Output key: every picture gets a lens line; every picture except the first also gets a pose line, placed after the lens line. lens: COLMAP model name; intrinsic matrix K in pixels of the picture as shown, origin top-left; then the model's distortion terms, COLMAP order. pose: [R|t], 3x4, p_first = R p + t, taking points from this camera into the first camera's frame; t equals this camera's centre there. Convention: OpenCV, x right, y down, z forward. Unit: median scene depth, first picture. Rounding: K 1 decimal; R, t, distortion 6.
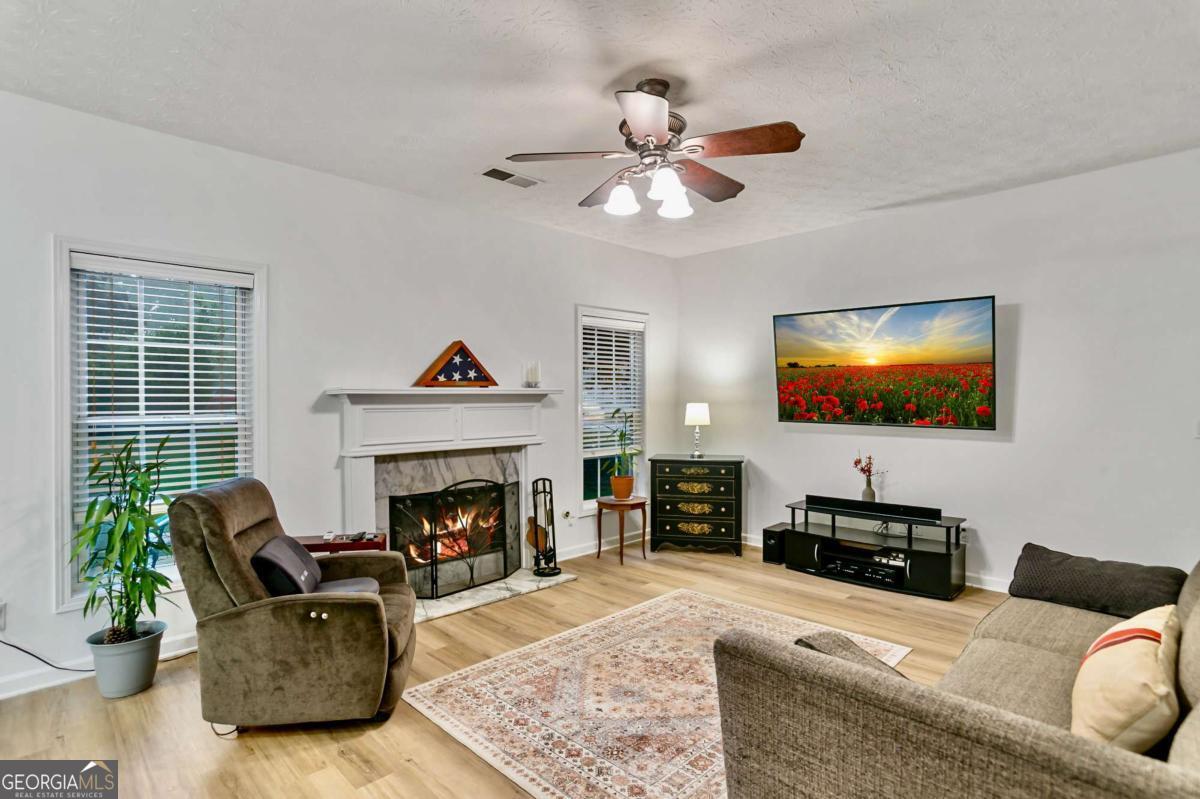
lens RADIAL K [[608.2, 0, 620.4], [0, 608.2, 390.5], [0, 0, 1]] dist [-0.032534, 0.010725]
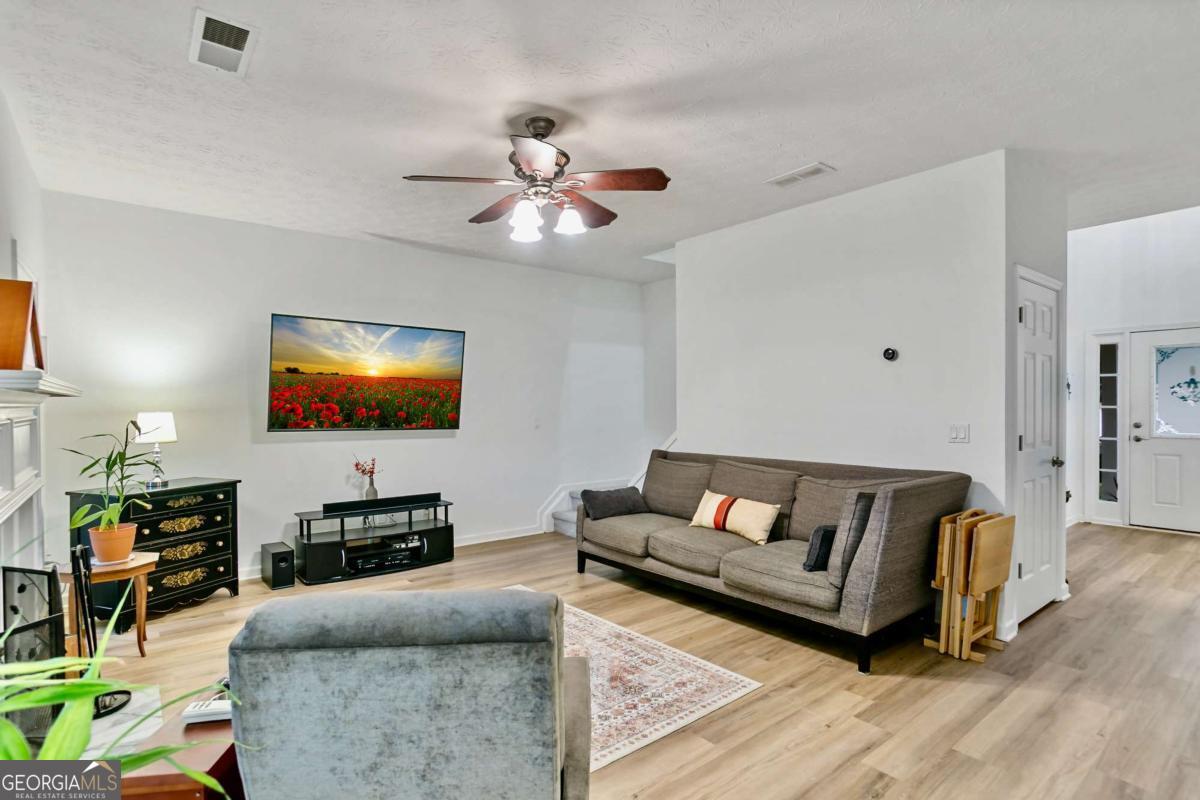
lens RADIAL K [[608.2, 0, 589.6], [0, 608.2, 409.3], [0, 0, 1]] dist [-0.032534, 0.010725]
pose [[0.125829, -0.003698, 0.992045, -0.673083], [-0.015617, 0.999862, 0.005708, 0.006881], [-0.991929, -0.016211, 0.125754, 0.499980]]
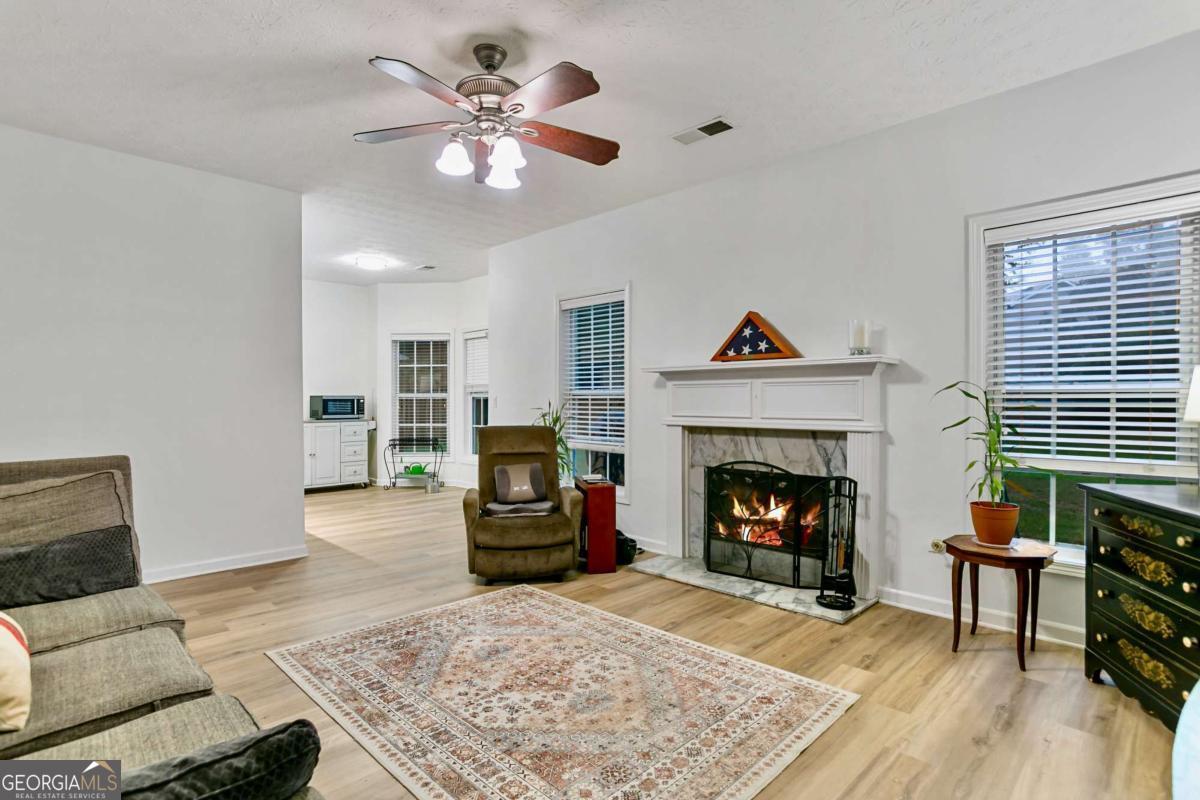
lens RADIAL K [[608.2, 0, 571.0], [0, 608.2, 386.9], [0, 0, 1]] dist [-0.032534, 0.010725]
pose [[-0.040302, -0.009079, -0.999146, 0.673899], [0.021674, 0.999715, -0.009958, 0.037468], [0.998952, -0.022057, -0.040094, 0.757897]]
